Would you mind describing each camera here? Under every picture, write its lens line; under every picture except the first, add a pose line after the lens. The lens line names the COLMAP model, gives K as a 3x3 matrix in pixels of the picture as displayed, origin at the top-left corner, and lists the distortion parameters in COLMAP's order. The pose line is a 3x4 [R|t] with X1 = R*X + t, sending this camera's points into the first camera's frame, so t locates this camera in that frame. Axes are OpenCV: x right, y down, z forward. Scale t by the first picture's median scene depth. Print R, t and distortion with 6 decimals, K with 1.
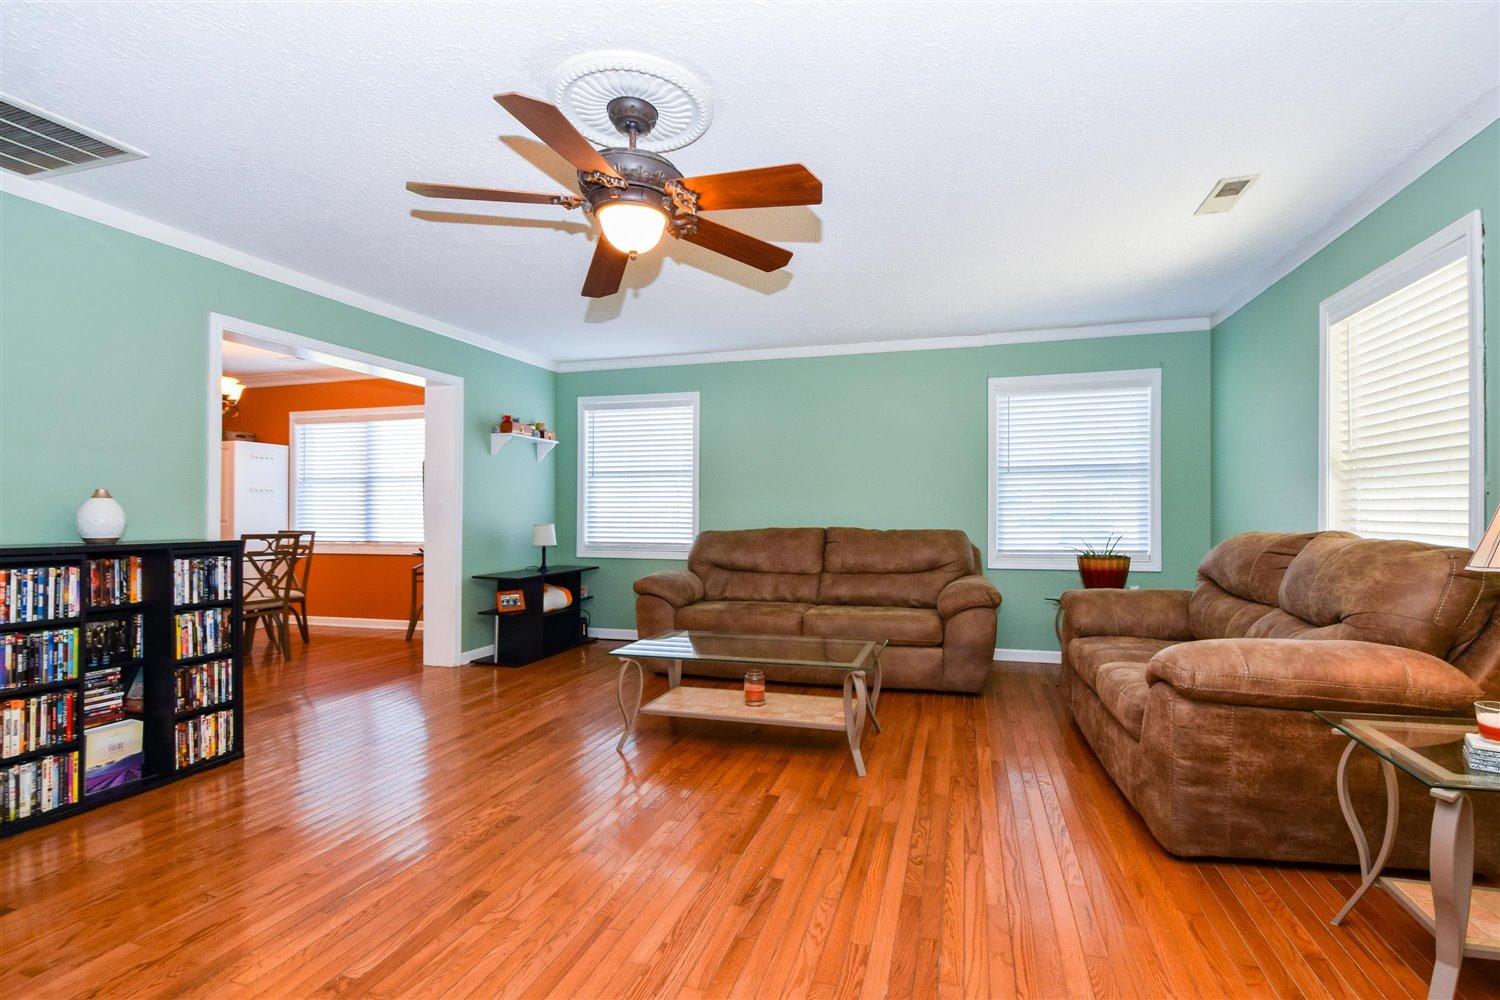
lens RADIAL K [[651.9, 0, 775.7], [0, 651.9, 508.6], [0, 0, 1]] dist [0.016298, -0.014136]
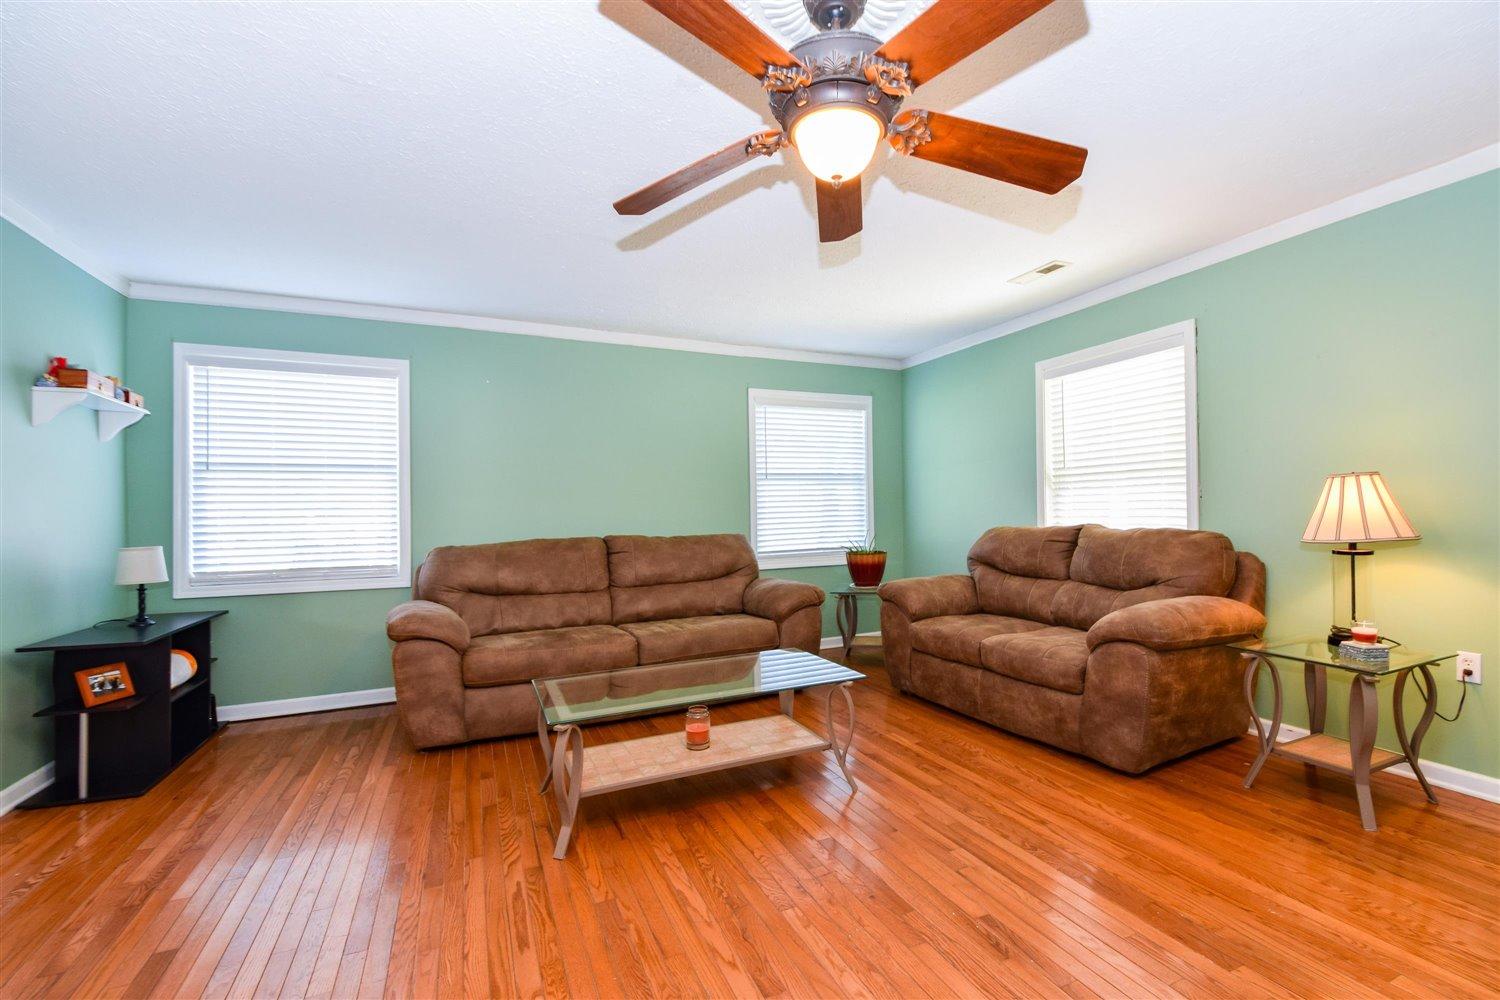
lens RADIAL K [[647.5, 0, 734.1], [0, 647.5, 509.7], [0, 0, 1]] dist [0.020338, -0.019834]
pose [[0.767605, -0.007173, 0.640883, -0.364517], [0.013478, 0.999897, -0.004952, -0.000081], [-0.640781, 0.012439, 0.767623, 0.225543]]
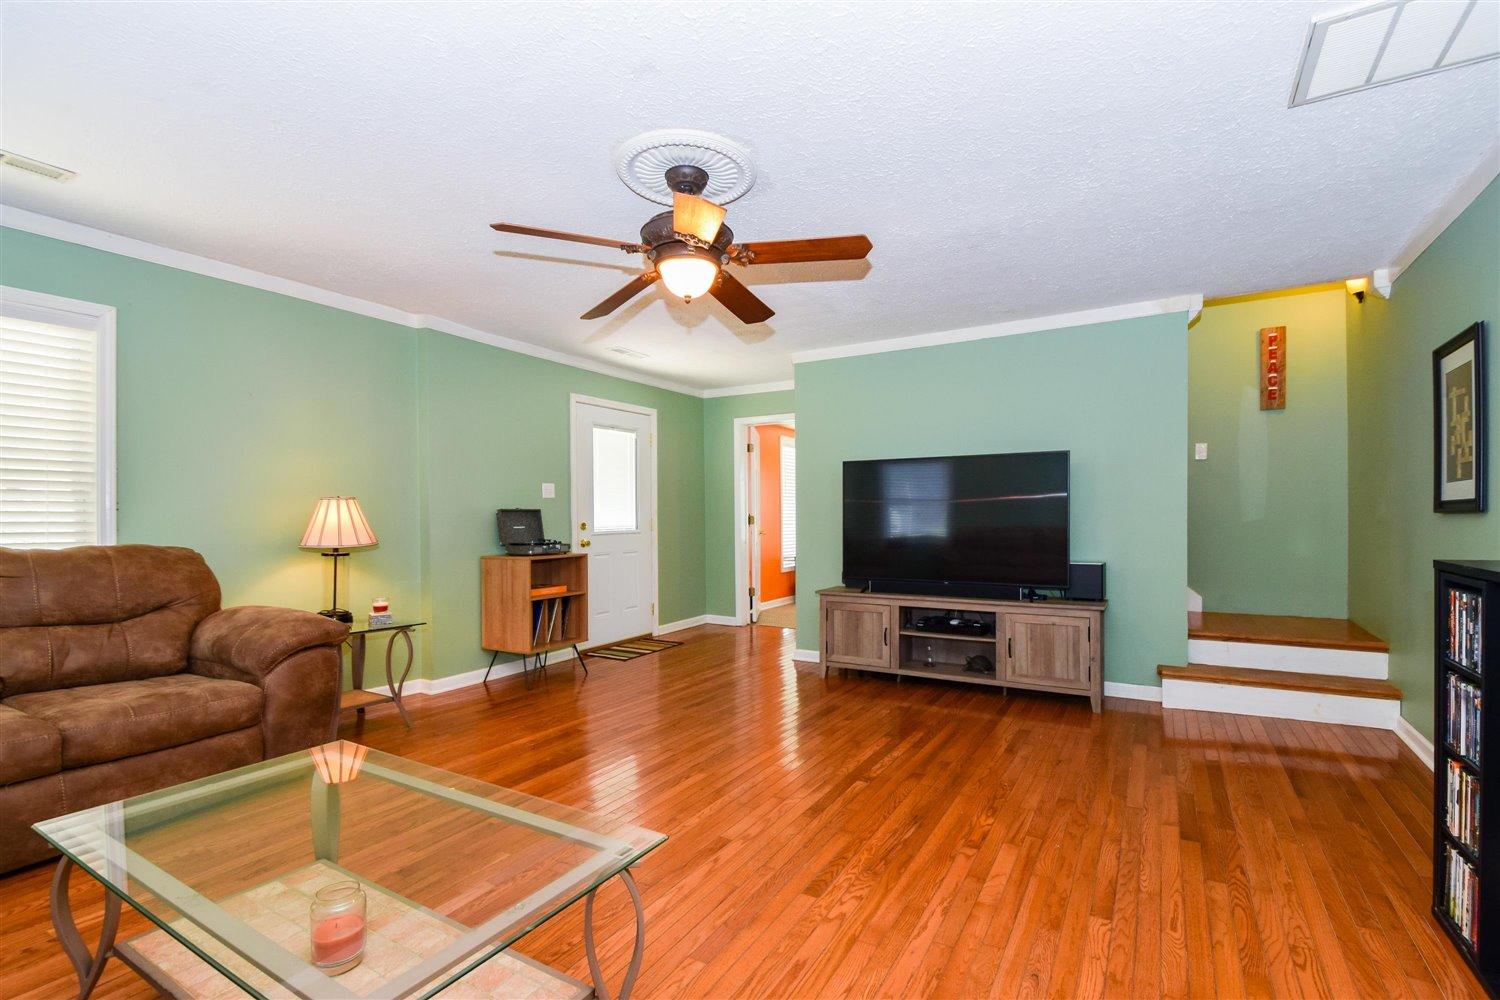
lens RADIAL K [[673.4, 0, 760.3], [0, 673.4, 511.8], [0, 0, 1]] dist [0.037700, -0.022296]
pose [[-0.969818, 0.006179, 0.243752, -0.290878], [0.005182, 0.999975, -0.004730, -0.003560], [-0.243775, -0.003324, -0.969826, 0.982263]]
